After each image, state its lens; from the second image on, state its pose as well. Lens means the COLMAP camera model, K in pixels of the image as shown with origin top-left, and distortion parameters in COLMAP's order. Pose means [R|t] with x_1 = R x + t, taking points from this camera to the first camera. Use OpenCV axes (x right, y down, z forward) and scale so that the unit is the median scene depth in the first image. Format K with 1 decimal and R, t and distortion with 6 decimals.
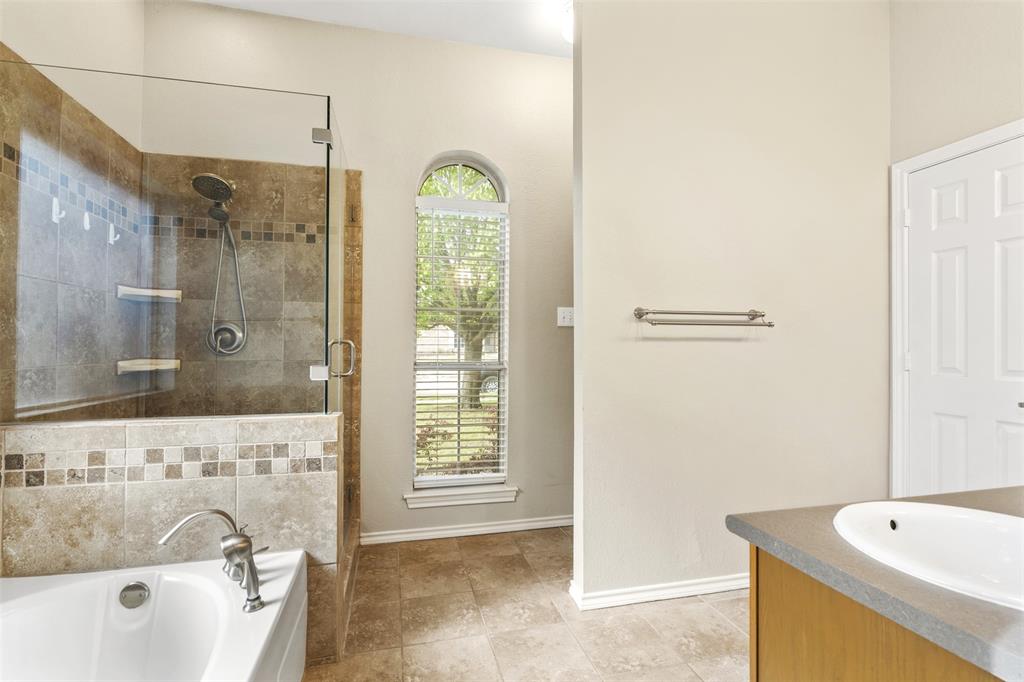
lens RADIAL K [[462.4, 0, 503.7], [0, 462.4, 339.3], [0, 0, 1]] dist [-0.005026, 0.001409]
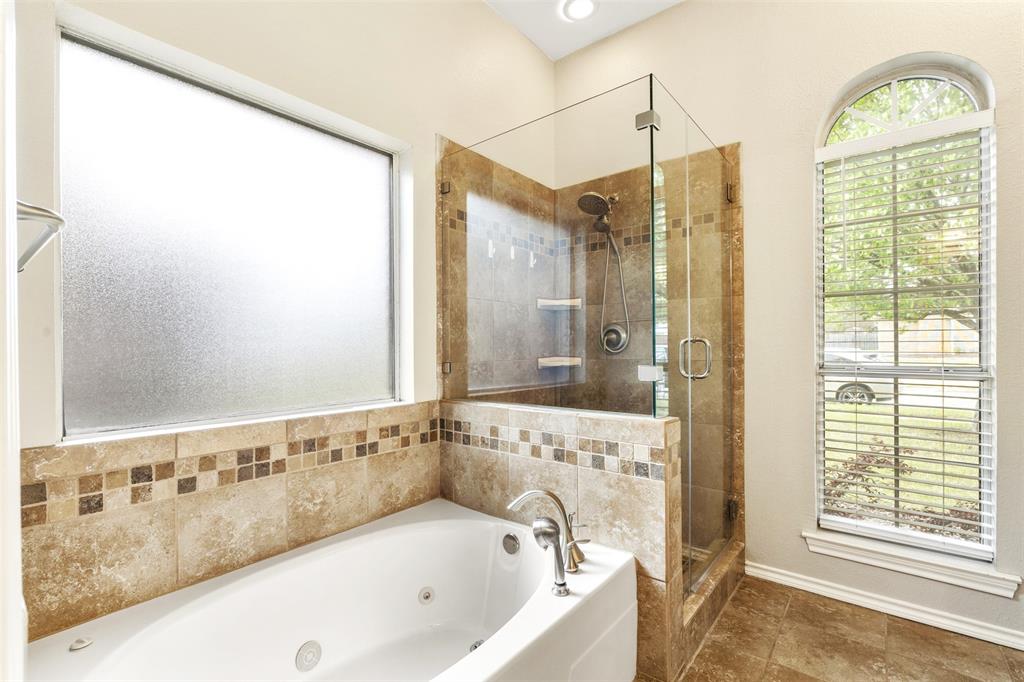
lens RADIAL K [[462.4, 0, 512.9], [0, 462.4, 345.3], [0, 0, 1]] dist [-0.005026, 0.001409]
pose [[0.610287, -0.009365, -0.792125, 0.129614], [0.020017, 0.999793, 0.003601, 0.005059], [0.791927, -0.018053, 0.610349, 0.151628]]
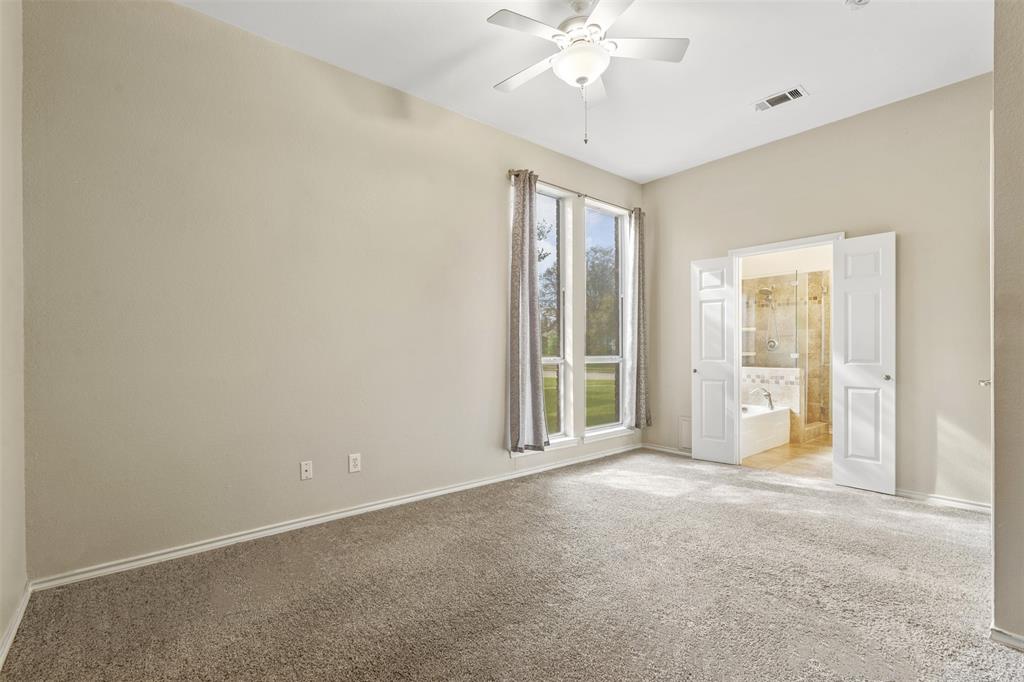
lens RADIAL K [[462.4, 0, 508.9], [0, 462.4, 351.0], [0, 0, 1]] dist [-0.005026, 0.001409]
pose [[0.441947, 0.006215, -0.897020, 1.194147], [0.017776, 0.999719, 0.015685, -0.035547], [0.896865, -0.022877, 0.441712, -1.643352]]
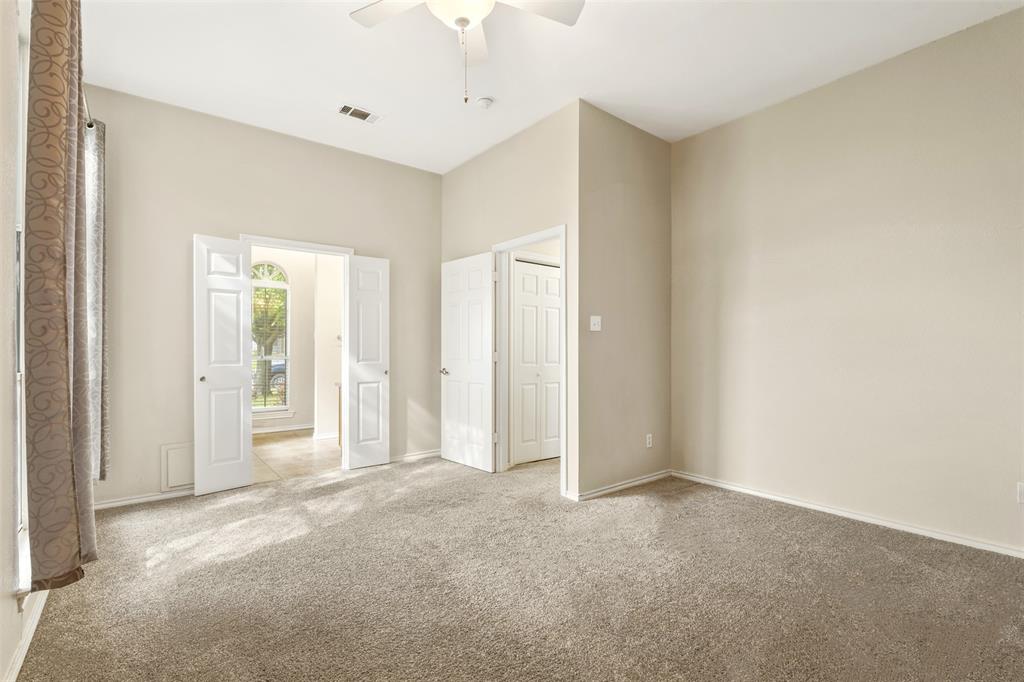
lens RADIAL K [[462.4, 0, 509.8], [0, 462.4, 345.6], [0, 0, 1]] dist [-0.005026, 0.001409]
pose [[0.911562, 0.003502, 0.411148, 0.111447], [-0.007283, 0.999944, 0.007629, -0.033706], [-0.411099, -0.009948, 0.911537, -1.830704]]
